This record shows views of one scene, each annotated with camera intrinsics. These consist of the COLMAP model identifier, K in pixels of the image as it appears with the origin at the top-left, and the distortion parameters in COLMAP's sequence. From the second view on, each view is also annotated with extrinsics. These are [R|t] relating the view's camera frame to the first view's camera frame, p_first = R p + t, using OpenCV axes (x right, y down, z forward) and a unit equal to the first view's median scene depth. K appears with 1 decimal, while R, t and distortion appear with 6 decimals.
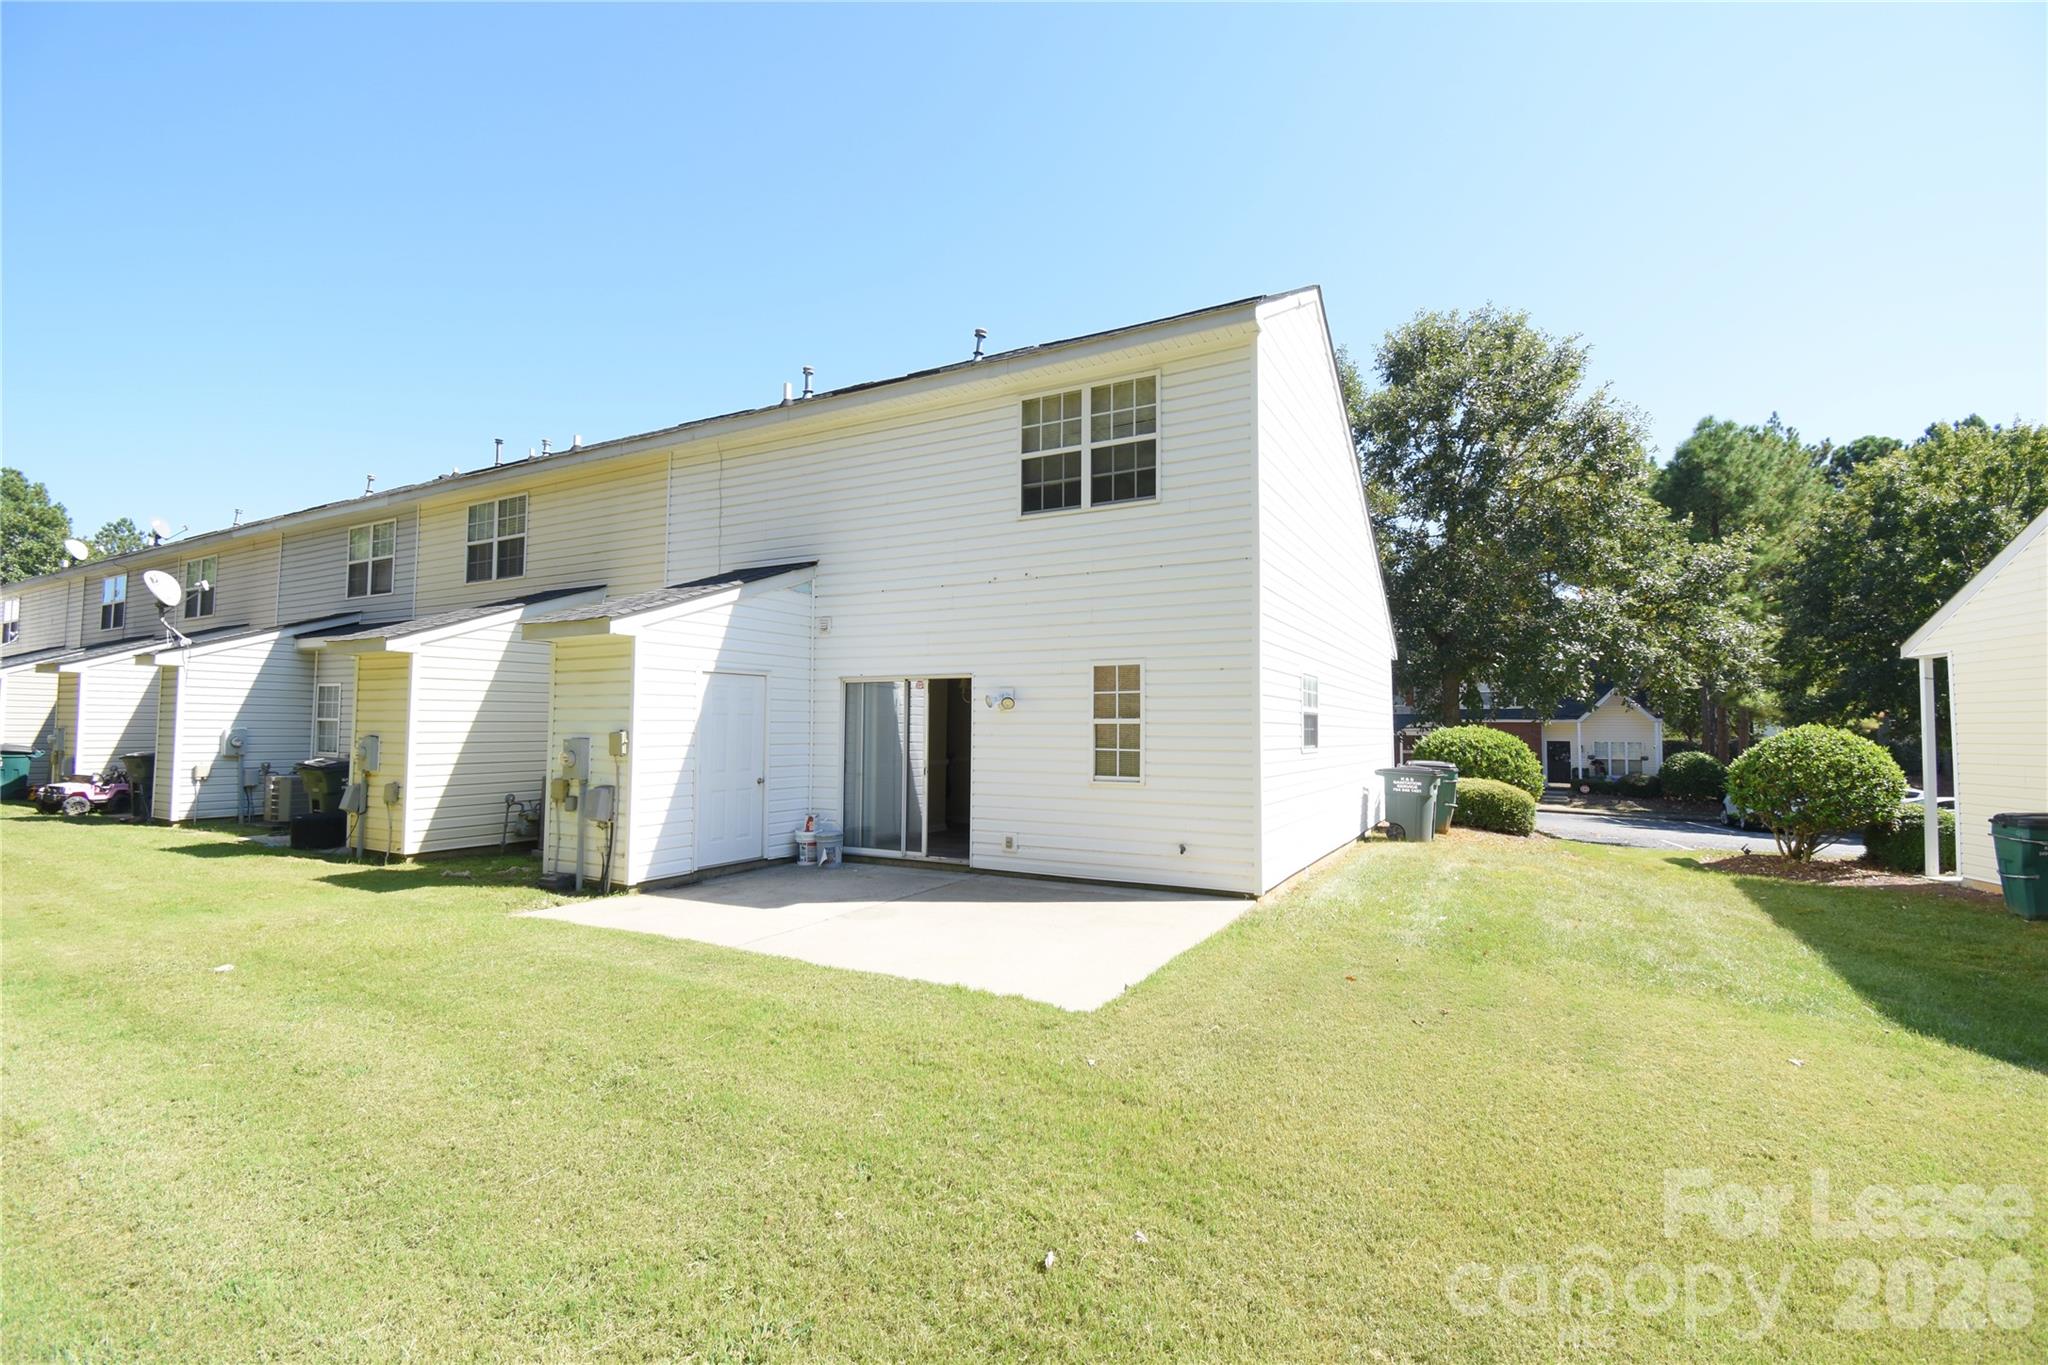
lens RADIAL K [[902.3, 0, 1028.8], [0, 902.3, 681.9], [0, 0, 1]] dist [0.013848, -0.021656]
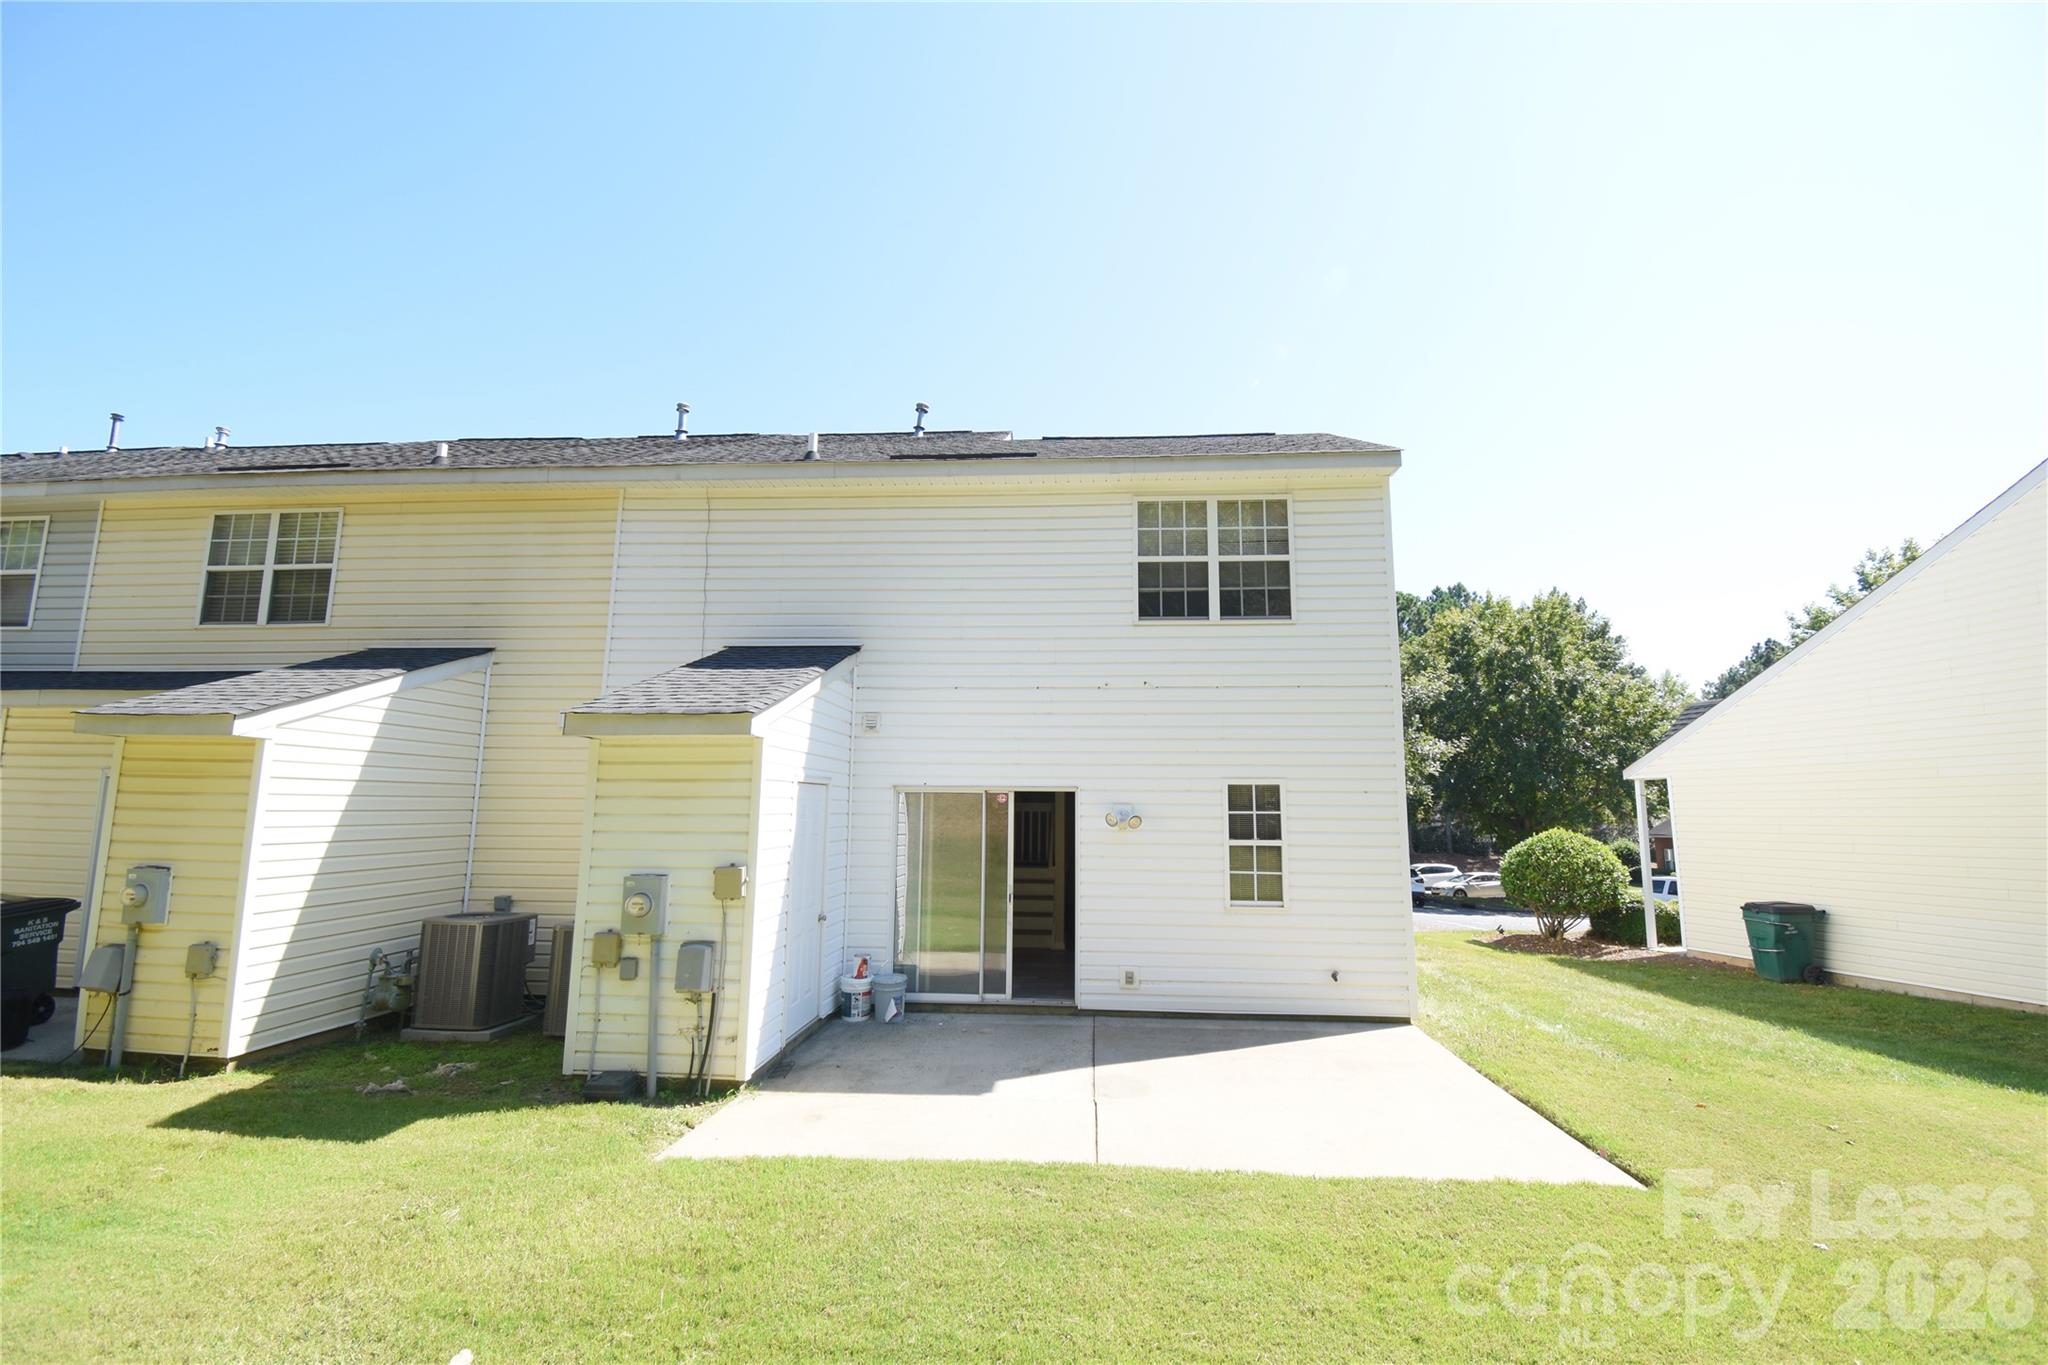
lens RADIAL K [[902.3, 0, 1025.9], [0, 902.3, 677.9], [0, 0, 1]] dist [0.013848, -0.021656]
pose [[0.909836, 0.063813, 0.410033, -0.478712], [-0.026164, 0.994961, -0.096788, -0.028837], [-0.414143, 0.077333, 0.906921, 0.189886]]
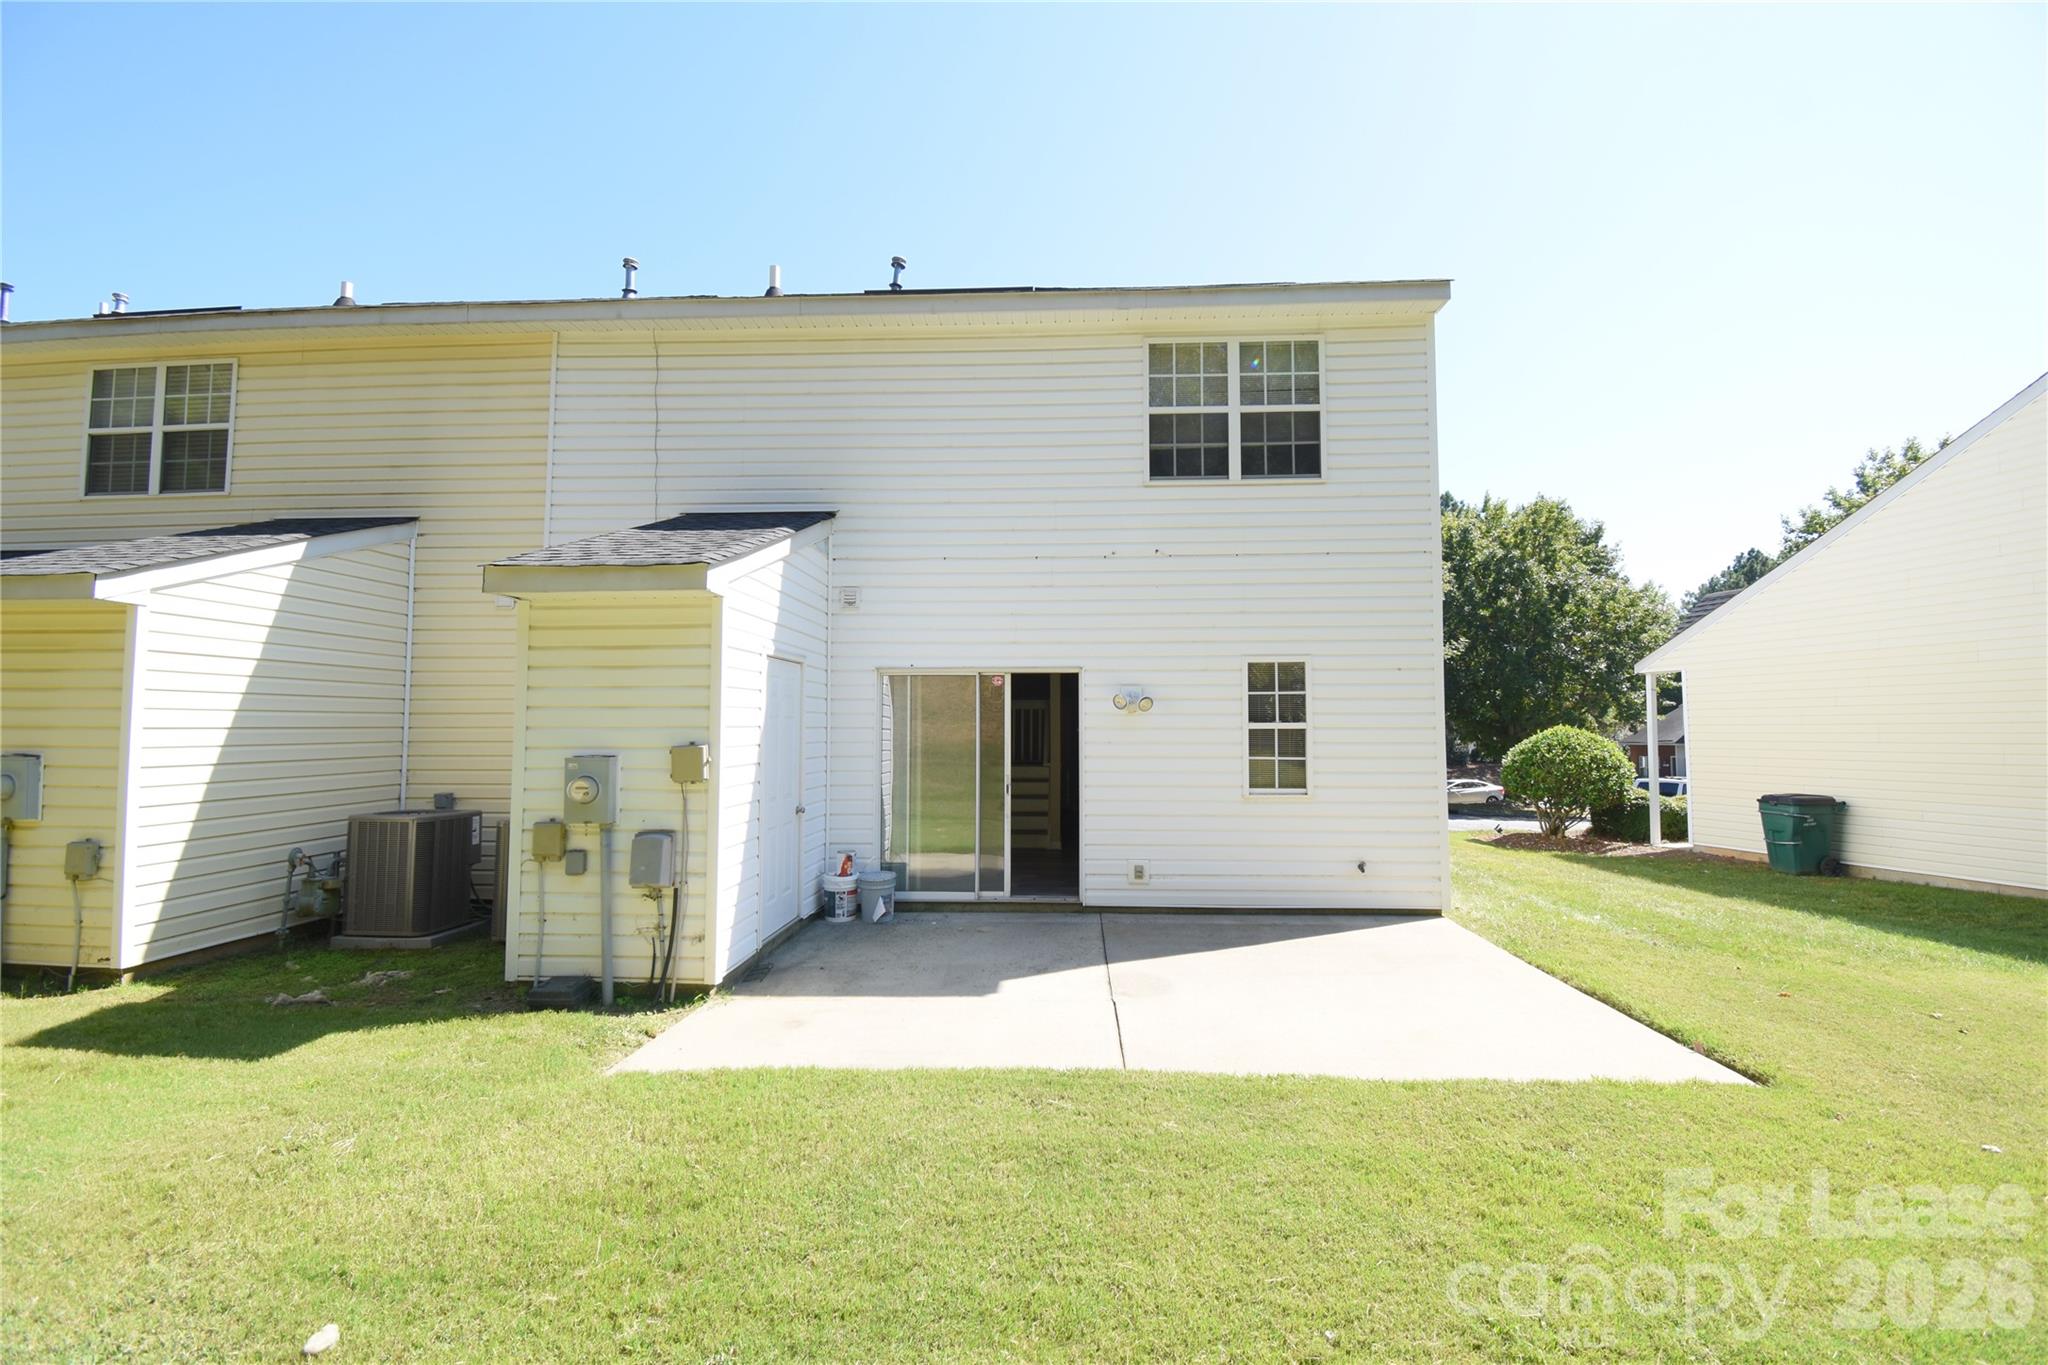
lens RADIAL K [[902.3, 0, 1026.7], [0, 902.3, 680.7], [0, 0, 1]] dist [0.013848, -0.021656]
pose [[0.900362, 0.018574, 0.434745, -0.453169], [-0.018231, 0.999821, -0.004959, 0.007523], [-0.434760, -0.003461, 0.900540, 0.282571]]
